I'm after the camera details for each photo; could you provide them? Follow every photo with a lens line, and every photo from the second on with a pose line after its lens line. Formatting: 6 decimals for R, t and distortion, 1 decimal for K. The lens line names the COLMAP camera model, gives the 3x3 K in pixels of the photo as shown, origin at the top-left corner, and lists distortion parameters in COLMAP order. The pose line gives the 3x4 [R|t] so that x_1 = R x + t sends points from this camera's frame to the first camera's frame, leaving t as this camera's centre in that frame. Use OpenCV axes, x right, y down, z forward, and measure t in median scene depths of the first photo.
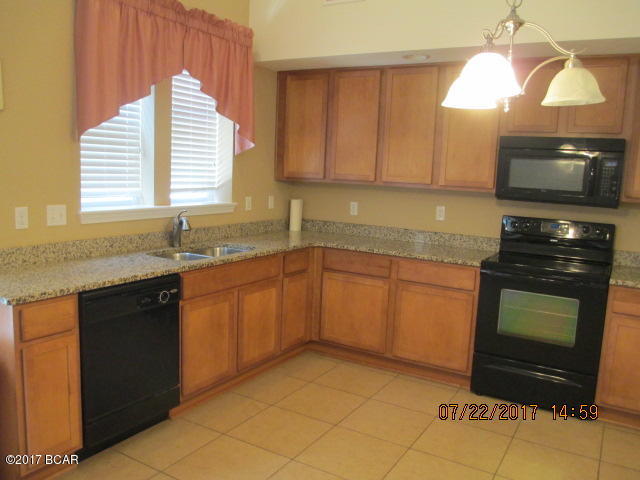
lens RADIAL K [[528.5, 0, 320.0], [0, 528.5, 240.0], [0, 0, 1]] dist [-0.064700, 0.003067]
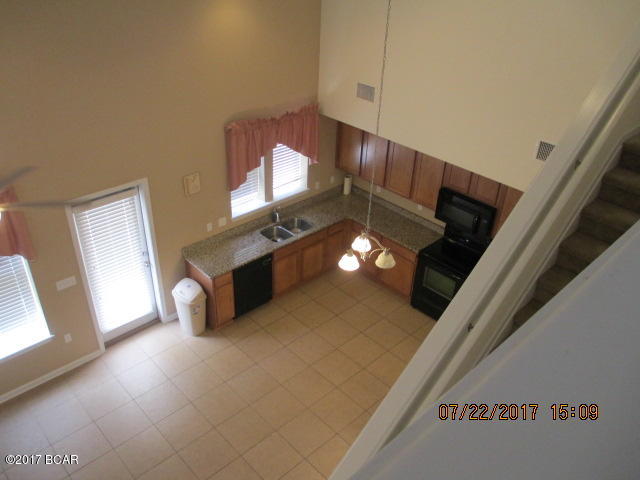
lens RADIAL K [[528.5, 0, 320.0], [0, 528.5, 240.0], [0, 0, 1]] dist [-0.064700, 0.003067]
pose [[0.963257, 0.137828, -0.230518, 0.374640], [-0.035083, 0.915501, 0.400784, -0.736270], [0.266279, -0.377971, 0.886698, -0.802975]]
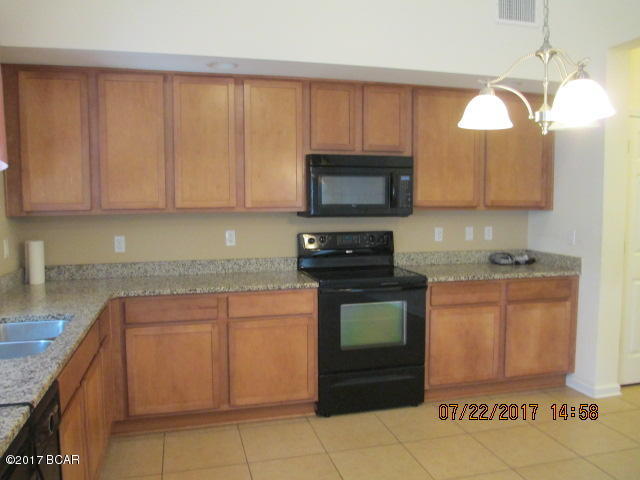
lens RADIAL K [[528.5, 0, 320.0], [0, 528.5, 240.0], [0, 0, 1]] dist [-0.064700, 0.003067]
pose [[0.699488, -0.104478, 0.706966, -0.354369], [0.130114, 0.991340, 0.017767, -0.050073], [-0.702700, 0.079558, 0.707024, 0.275921]]
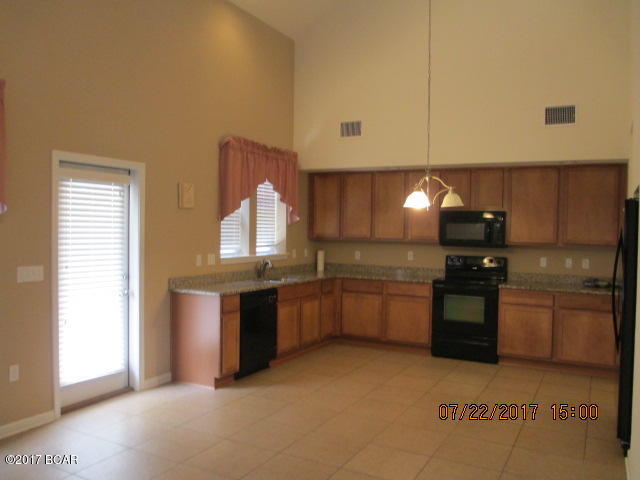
lens RADIAL K [[528.5, 0, 320.0], [0, 528.5, 240.0], [0, 0, 1]] dist [-0.064700, 0.003067]
pose [[0.998968, -0.027456, 0.036187, -0.133928], [0.031237, 0.993612, -0.108443, 0.081723], [-0.032978, 0.109461, 0.993444, -0.752914]]
